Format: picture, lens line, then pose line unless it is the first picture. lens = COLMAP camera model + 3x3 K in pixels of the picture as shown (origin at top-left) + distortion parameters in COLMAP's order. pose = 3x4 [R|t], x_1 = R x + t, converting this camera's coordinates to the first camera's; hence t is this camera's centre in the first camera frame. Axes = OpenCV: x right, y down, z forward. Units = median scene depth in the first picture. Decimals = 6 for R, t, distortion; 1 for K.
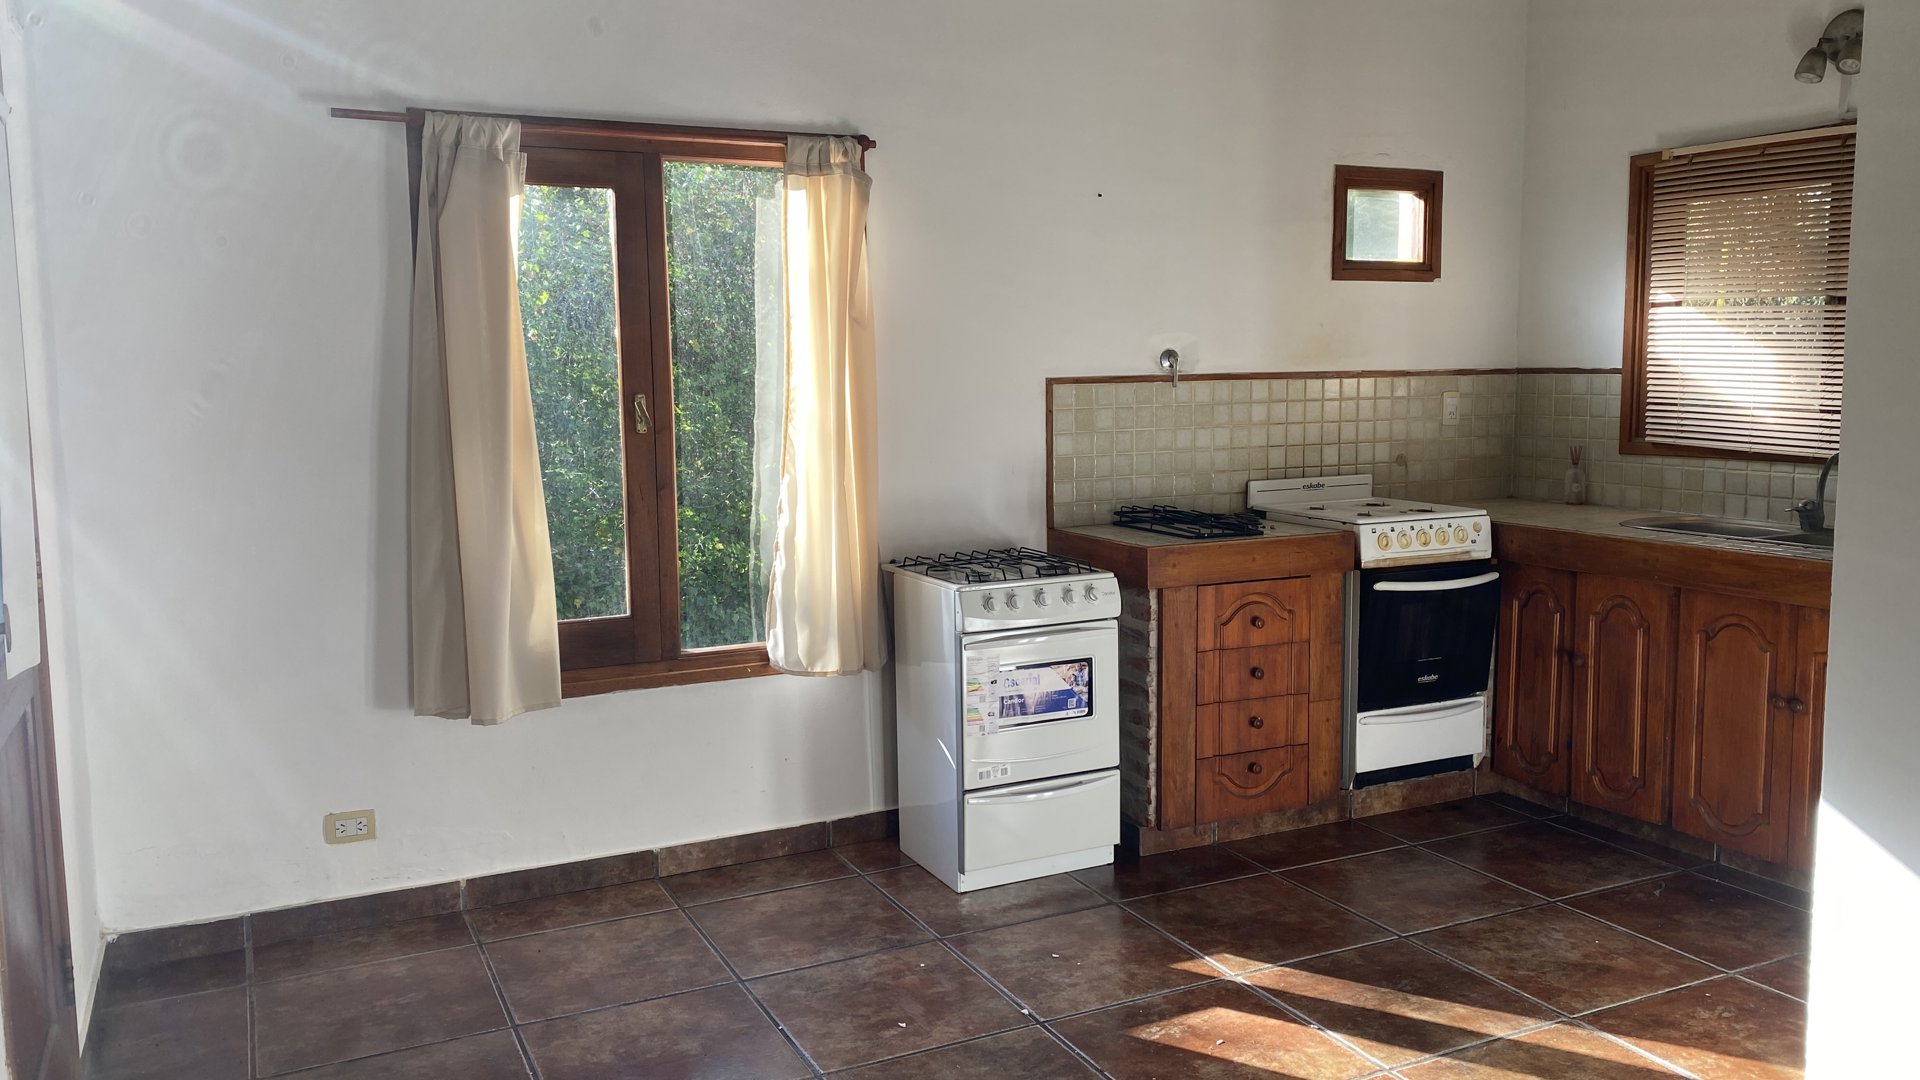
lens RADIAL K [[1460.8, 0, 960.0], [0, 1460.8, 540.0], [0, 0, 1]] dist [0.091840, -0.155940]
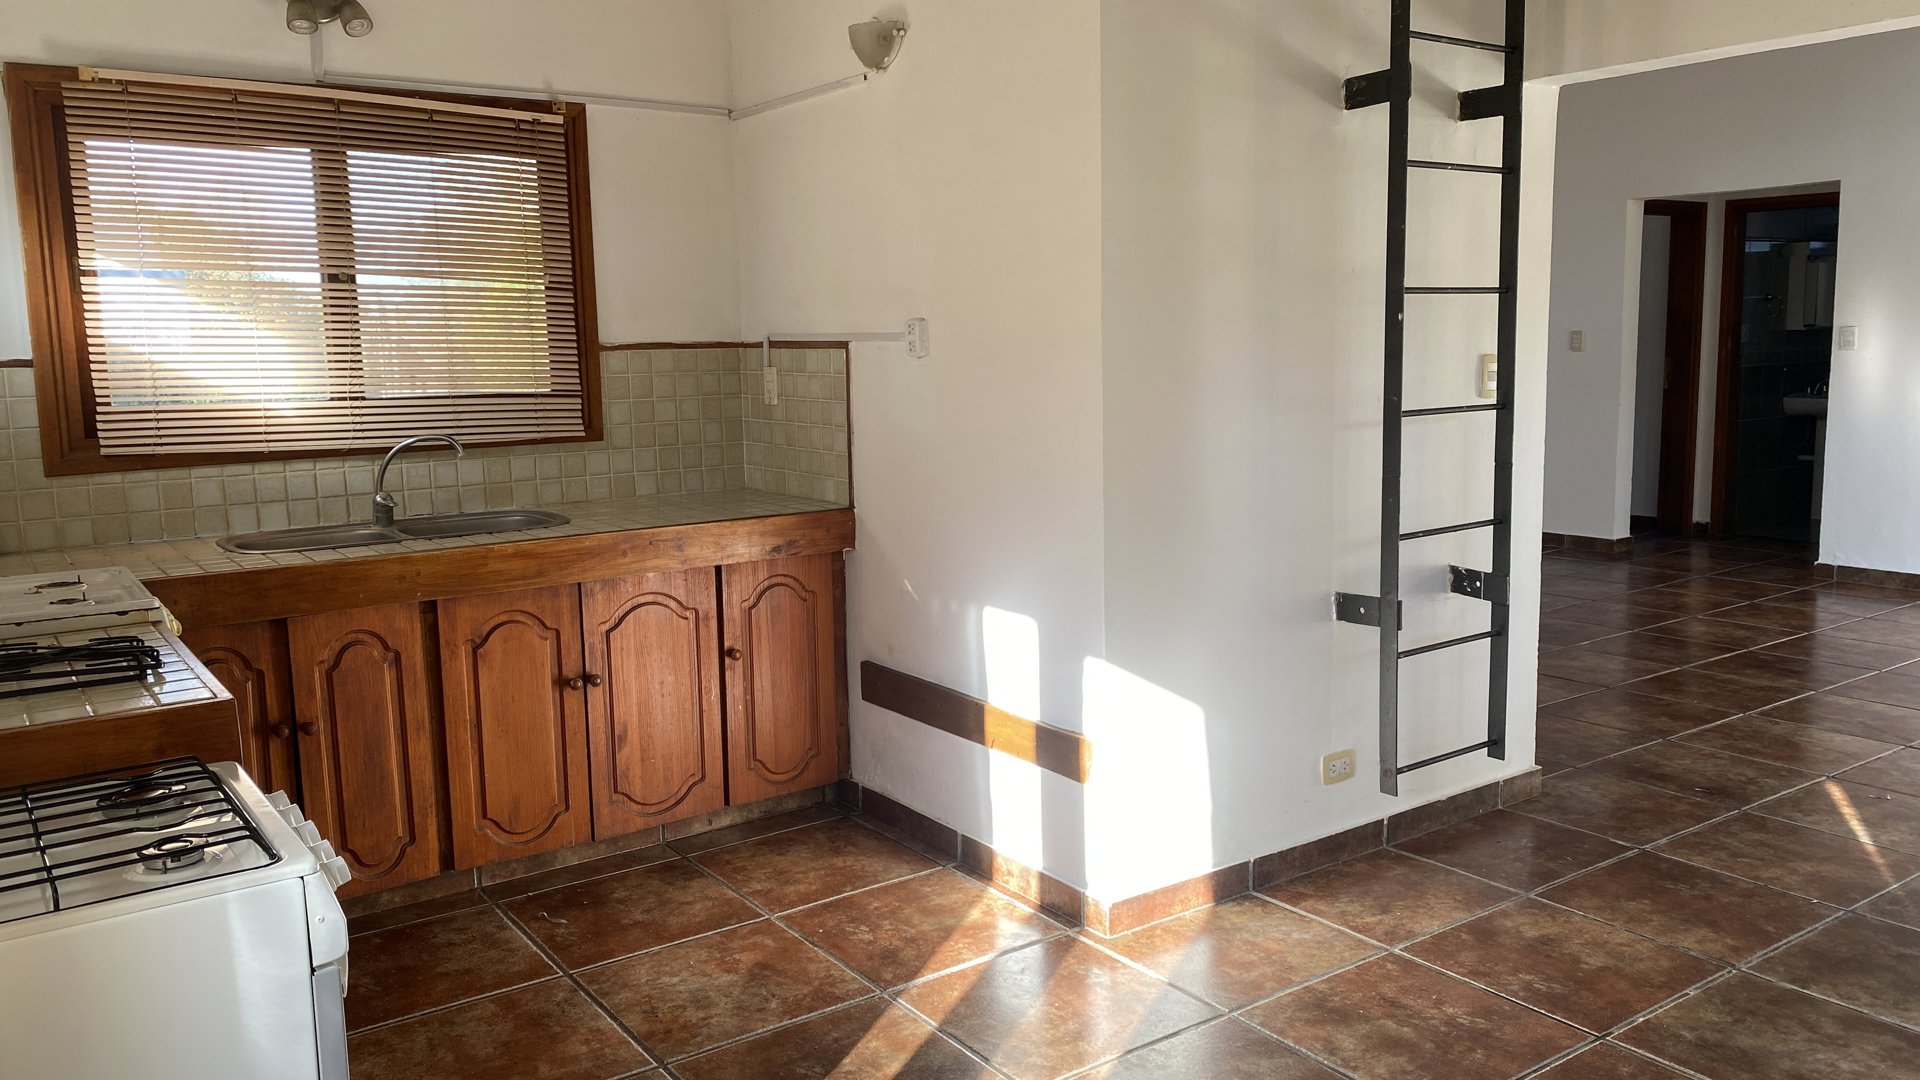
lens RADIAL K [[1429.1, 0, 960.0], [0, 1429.1, 540.0], [0, 0, 1]] dist [-0.006820, -0.004095]
pose [[-0.169653, -0.122642, 0.977843, -0.396160], [0.139537, 0.979241, 0.147027, -0.085331], [-0.975575, 0.161389, -0.149018, 0.843020]]
